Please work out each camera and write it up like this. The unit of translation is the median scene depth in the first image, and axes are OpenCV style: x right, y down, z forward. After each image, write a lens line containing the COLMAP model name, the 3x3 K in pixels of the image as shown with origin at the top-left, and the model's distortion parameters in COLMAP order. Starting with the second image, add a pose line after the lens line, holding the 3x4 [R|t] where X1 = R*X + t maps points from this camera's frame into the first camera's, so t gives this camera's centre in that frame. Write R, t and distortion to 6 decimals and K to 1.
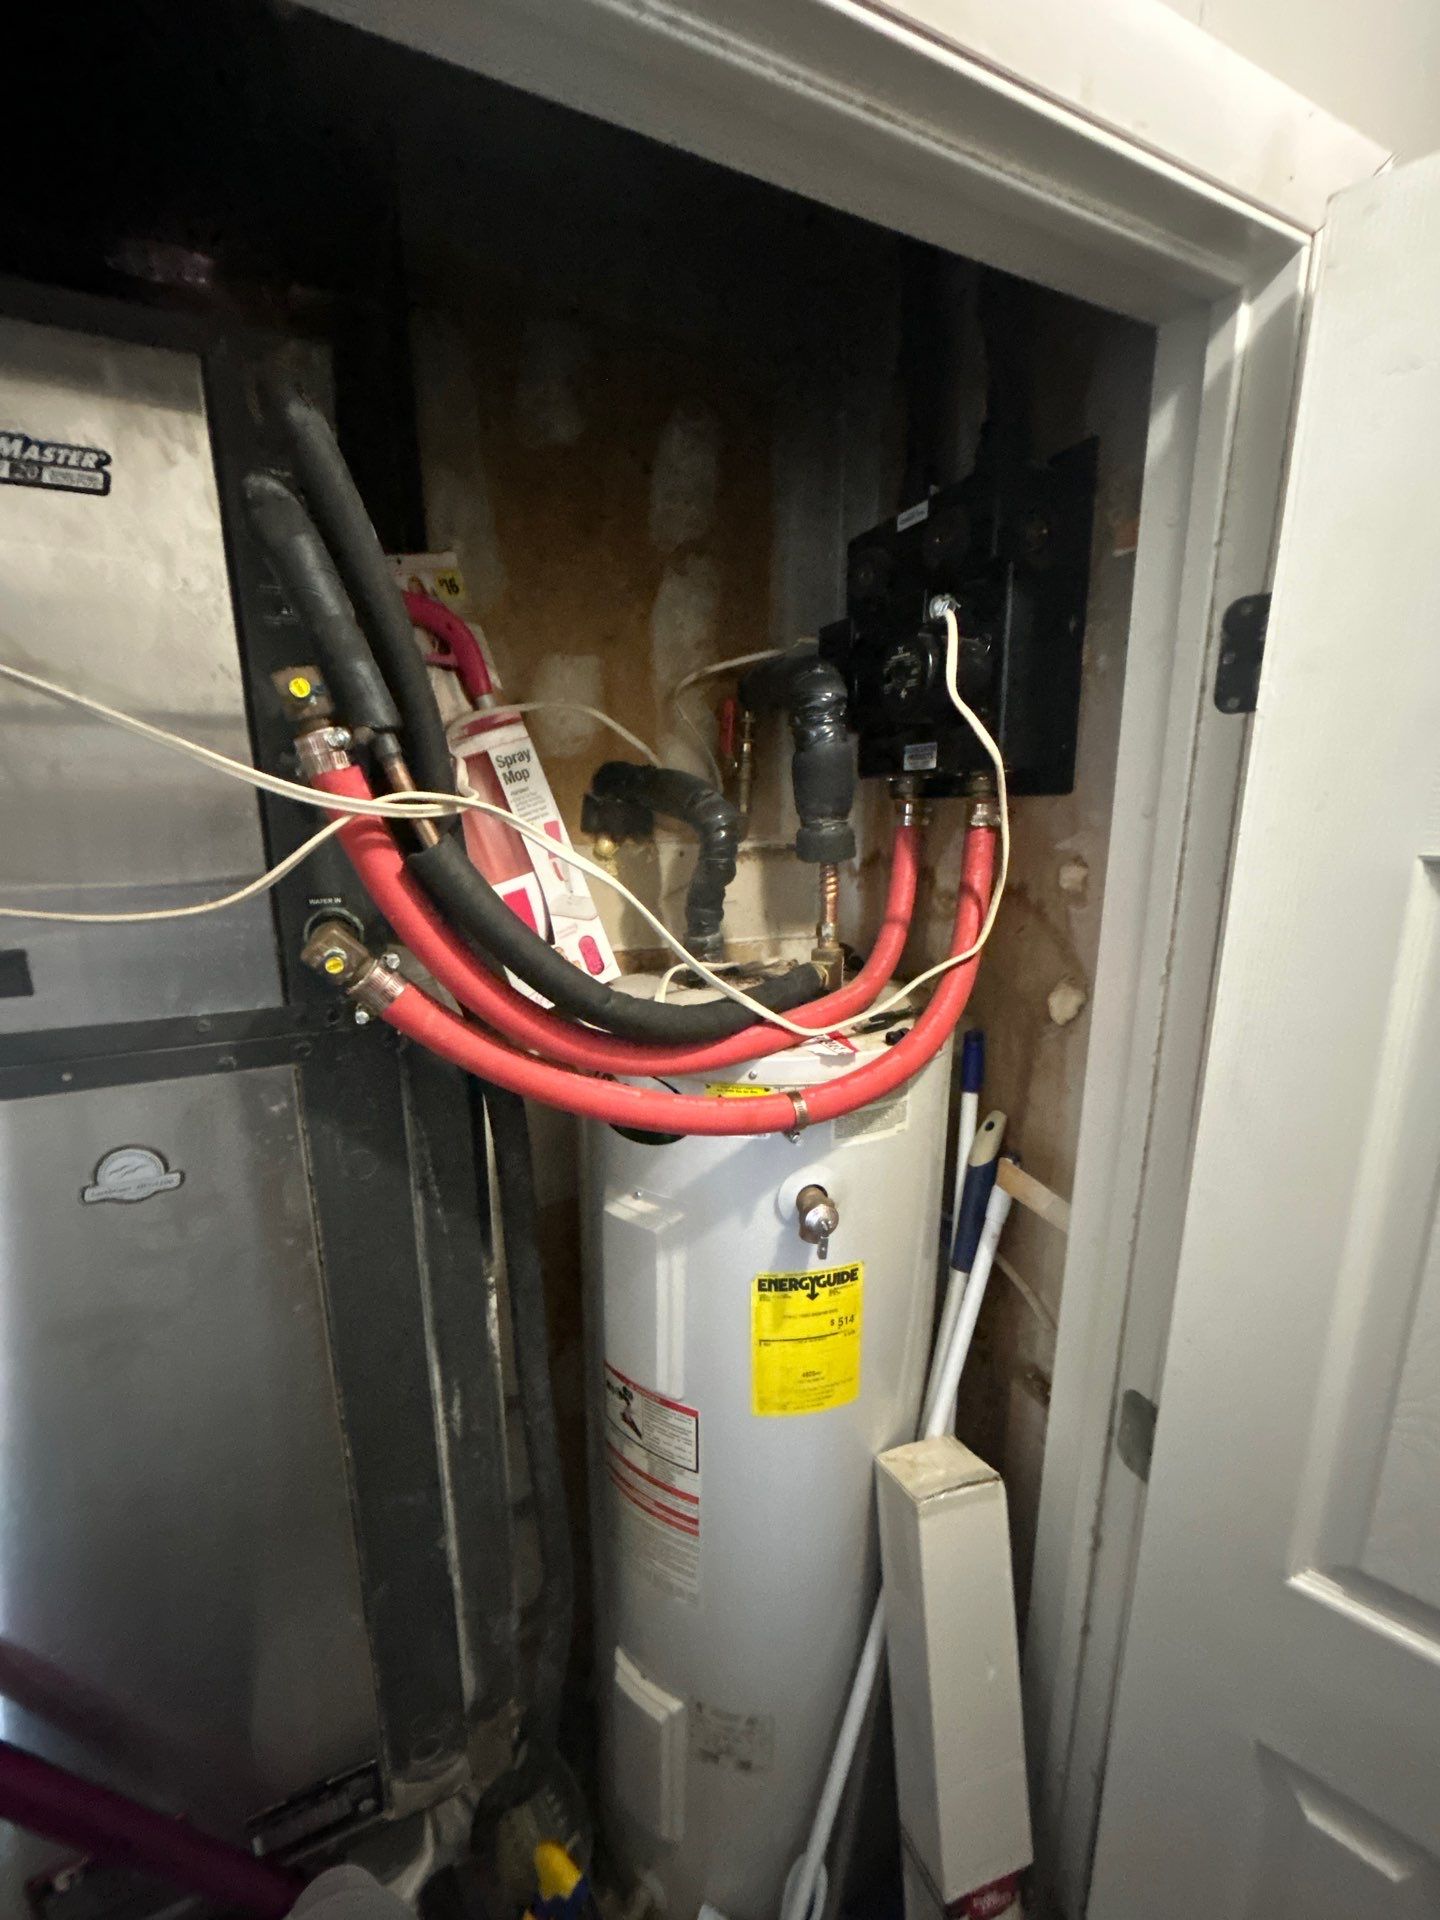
lens RADIAL K [[772.8, 0, 720.0], [0, 772.8, 960.0], [0, 0, 1]] dist [-0.002623, 0.000098]
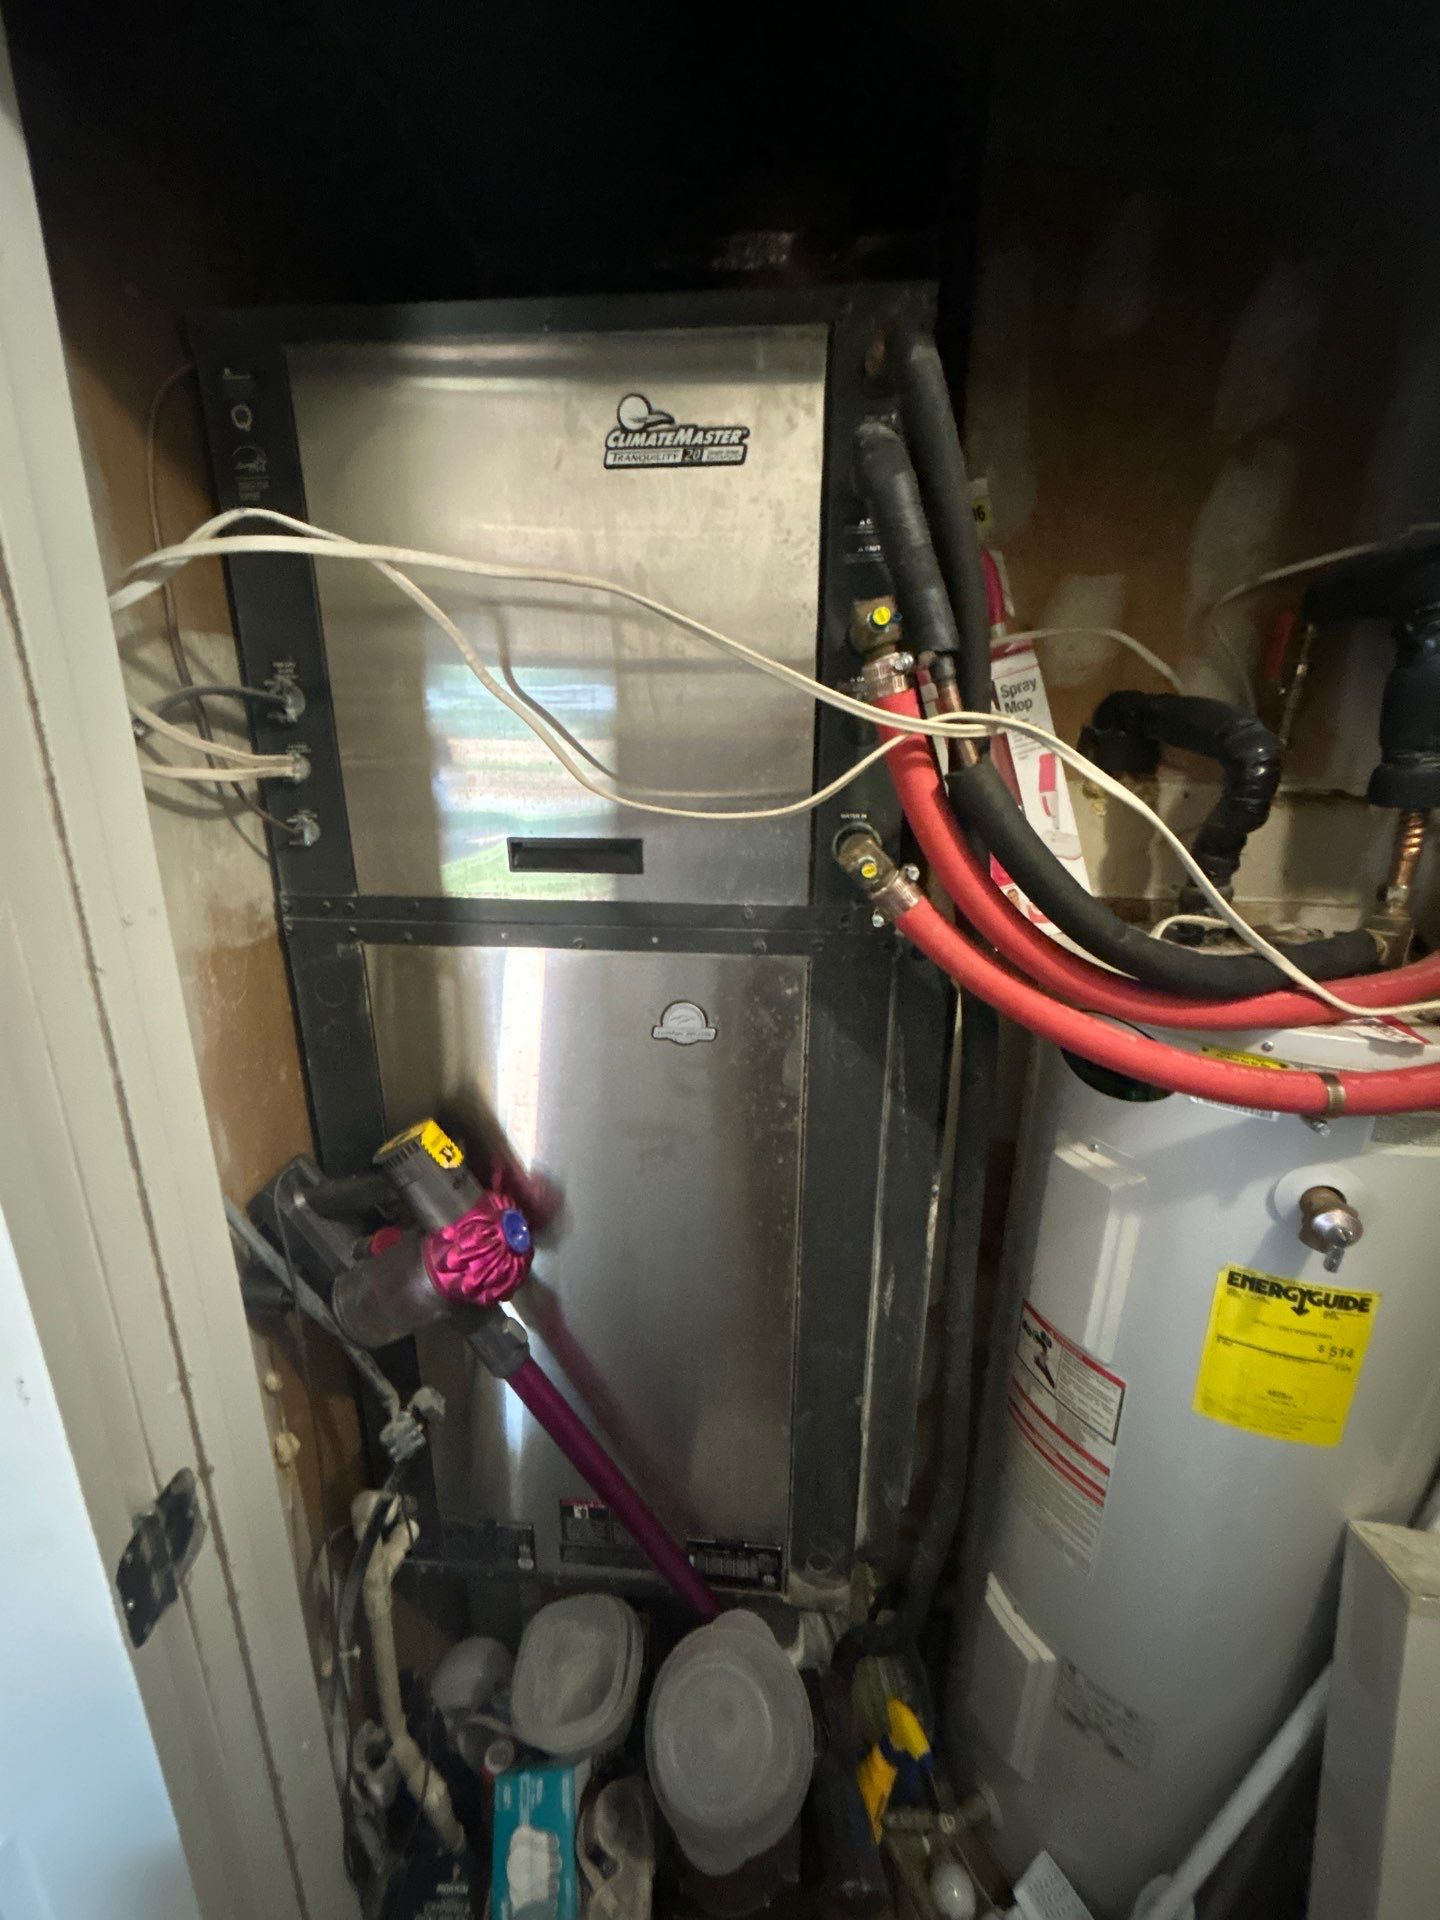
lens RADIAL K [[772.0, 0, 720.0], [0, 772.0, 960.0], [0, 0, 1]] dist [-0.001818, 0.000467]
pose [[0.866764, 0.141513, -0.478221, -0.087809], [-0.110072, 0.989533, 0.093317, 0.037088], [0.486421, -0.028245, 0.873268, -0.062498]]
